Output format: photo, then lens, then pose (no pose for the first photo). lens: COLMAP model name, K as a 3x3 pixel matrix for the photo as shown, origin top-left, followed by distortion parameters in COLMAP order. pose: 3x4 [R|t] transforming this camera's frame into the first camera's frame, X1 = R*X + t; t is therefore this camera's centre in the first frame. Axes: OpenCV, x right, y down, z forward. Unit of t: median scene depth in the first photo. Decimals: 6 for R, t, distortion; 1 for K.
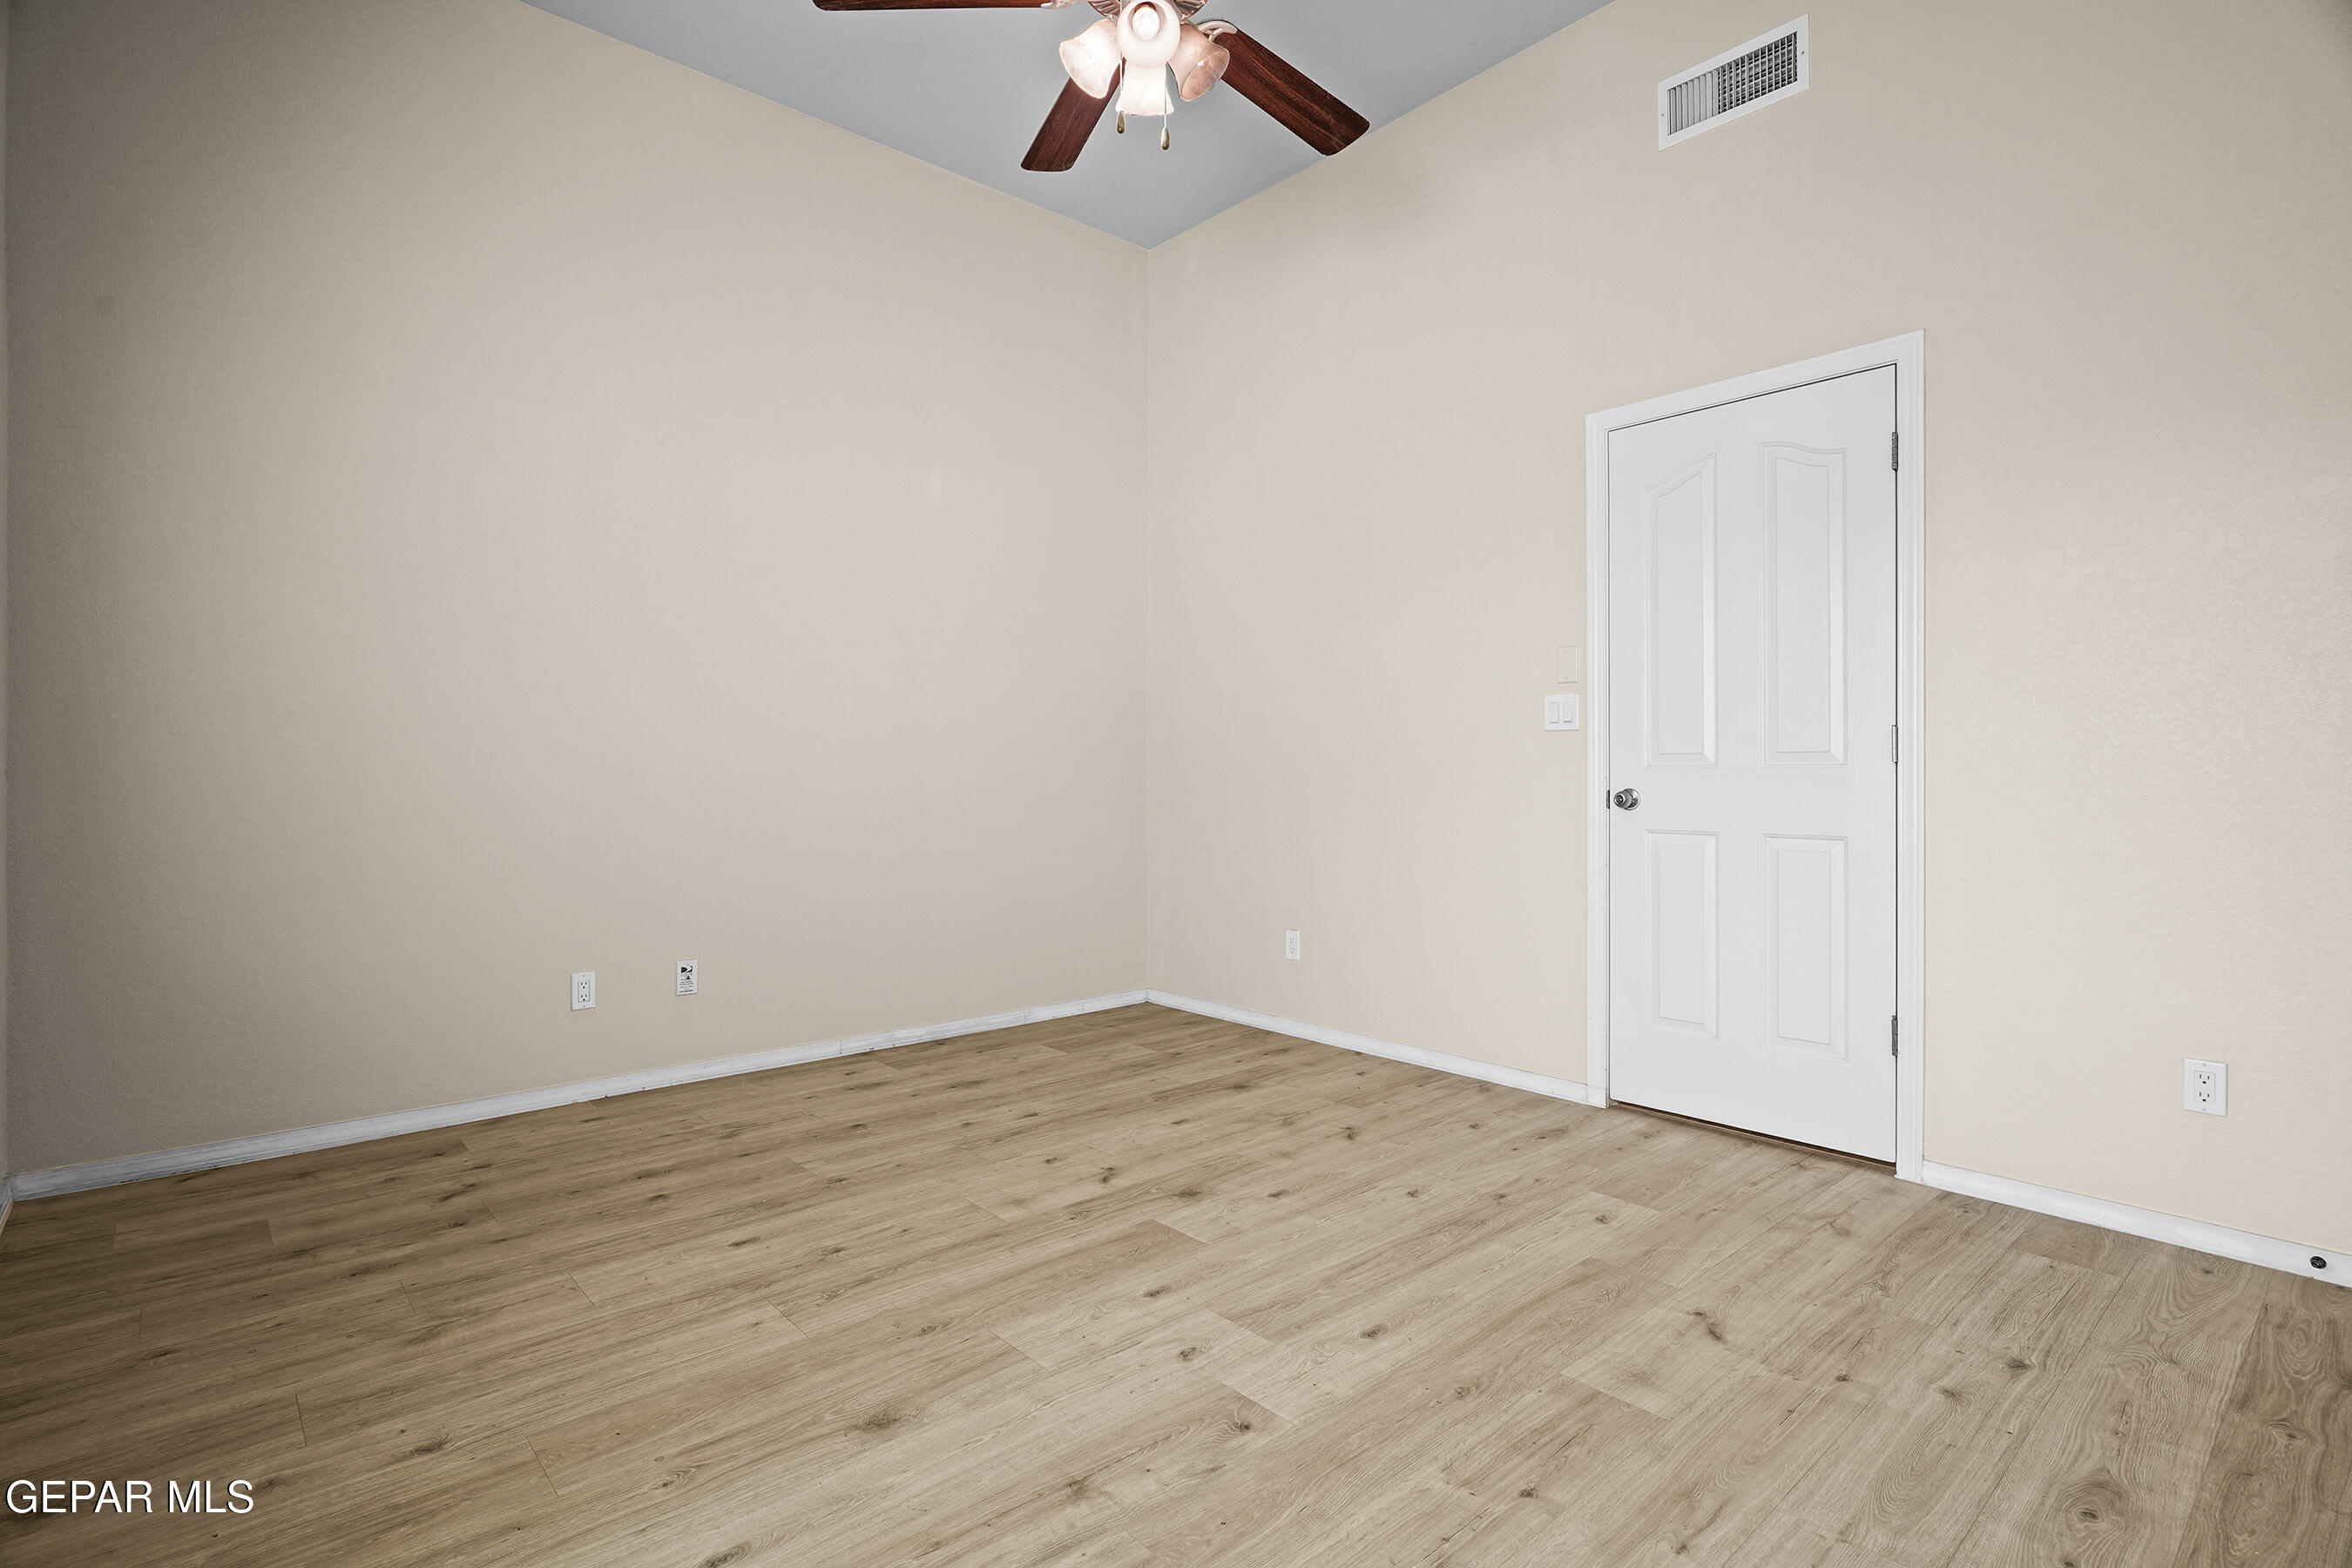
lens RADIAL K [[1121.0, 0, 1186.1], [0, 1121.0, 780.0], [0, 0, 1]] dist [-0.009319, 0.004562]
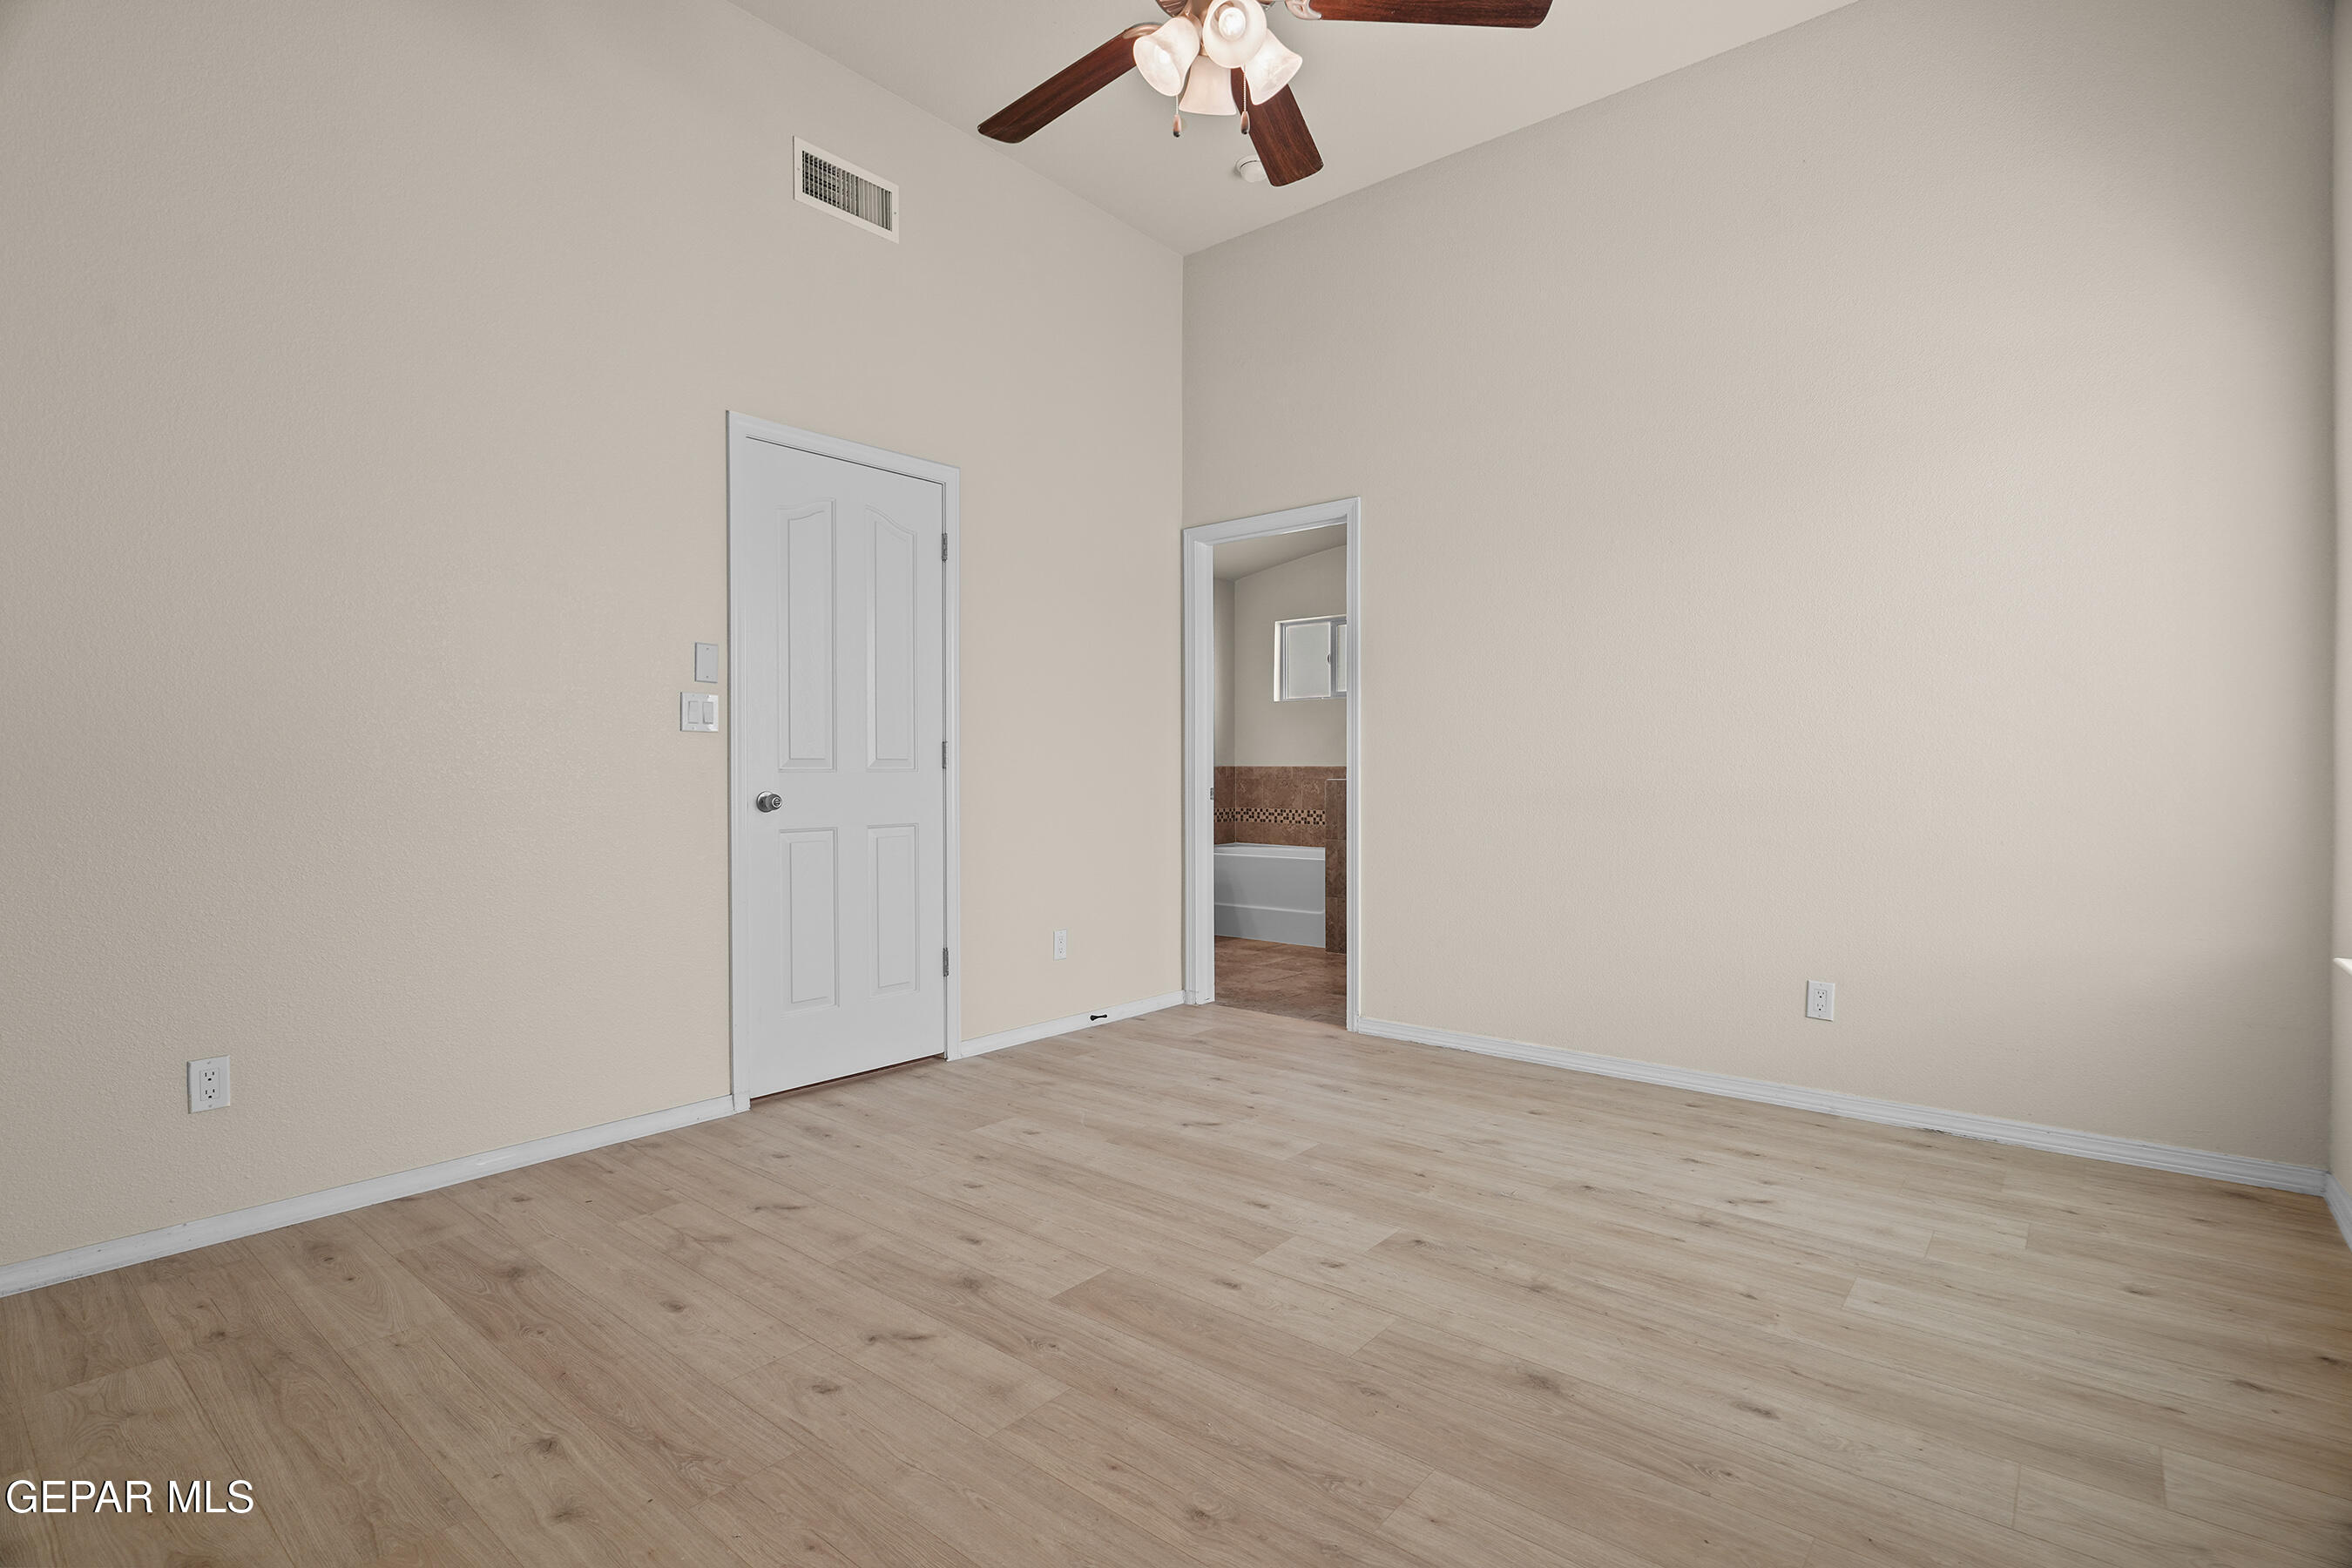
lens RADIAL K [[1121.0, 0, 1188.7], [0, 1121.0, 781.0], [0, 0, 1]] dist [-0.009319, 0.004562]
pose [[-0.152096, -0.003641, 0.988359, -0.830694], [0.008001, 0.999956, 0.004915, 0.005253], [-0.988333, 0.008655, -0.152060, 0.981699]]
